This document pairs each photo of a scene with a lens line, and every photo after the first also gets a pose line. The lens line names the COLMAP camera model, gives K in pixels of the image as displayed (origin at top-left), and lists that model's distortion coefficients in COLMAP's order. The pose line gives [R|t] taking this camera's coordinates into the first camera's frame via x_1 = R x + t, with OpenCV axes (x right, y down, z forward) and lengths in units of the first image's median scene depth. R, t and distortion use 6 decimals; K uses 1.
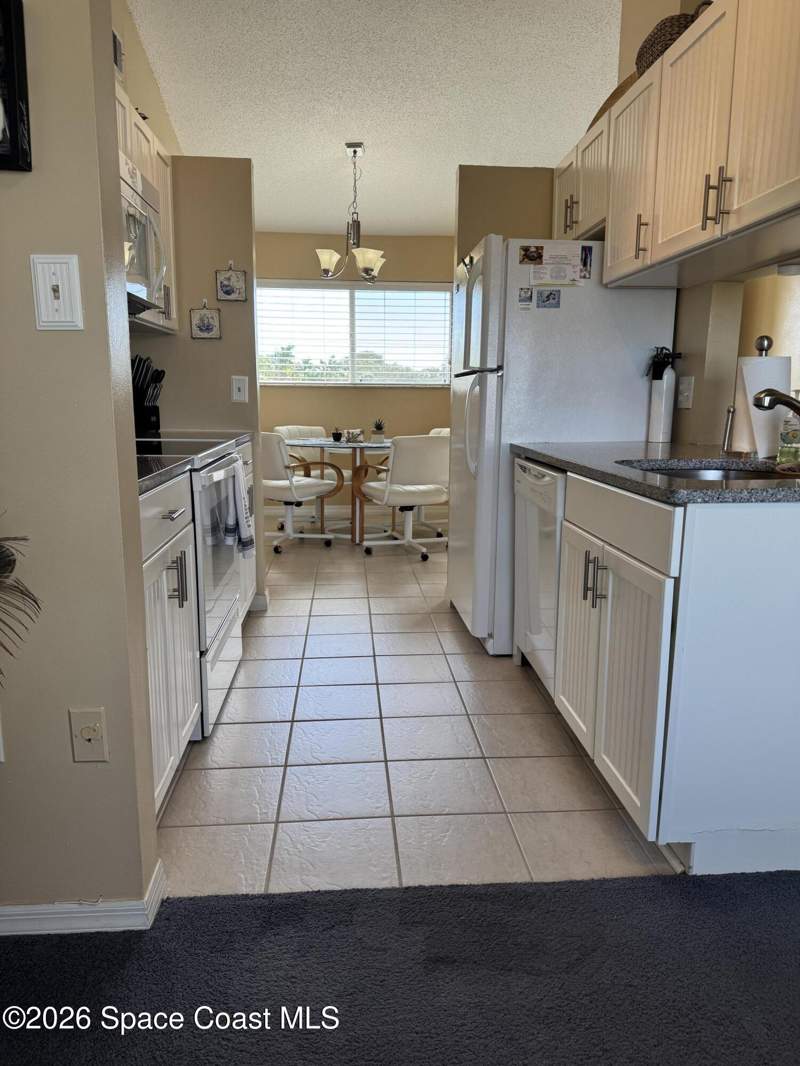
lens RADIAL K [[750.4, 0, 400.8], [0, 750.4, 532.2], [0, 0, 1]] dist [0.051276, -0.004999]
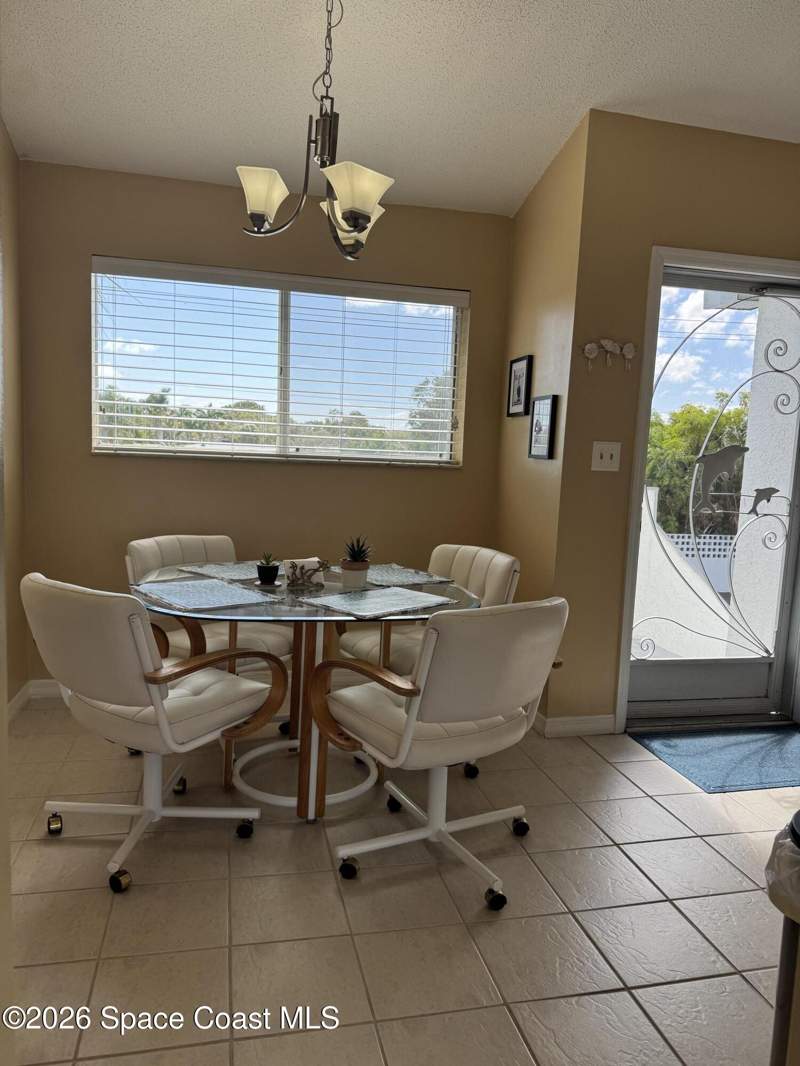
lens RADIAL K [[750.4, 0, 398.4], [0, 750.4, 532.8], [0, 0, 1]] dist [0.051276, -0.004999]
pose [[0.987263, 0.020277, 0.157798, -0.081668], [-0.009358, 0.997529, -0.069630, -0.124855], [-0.158820, 0.067266, 0.985013, 0.541688]]
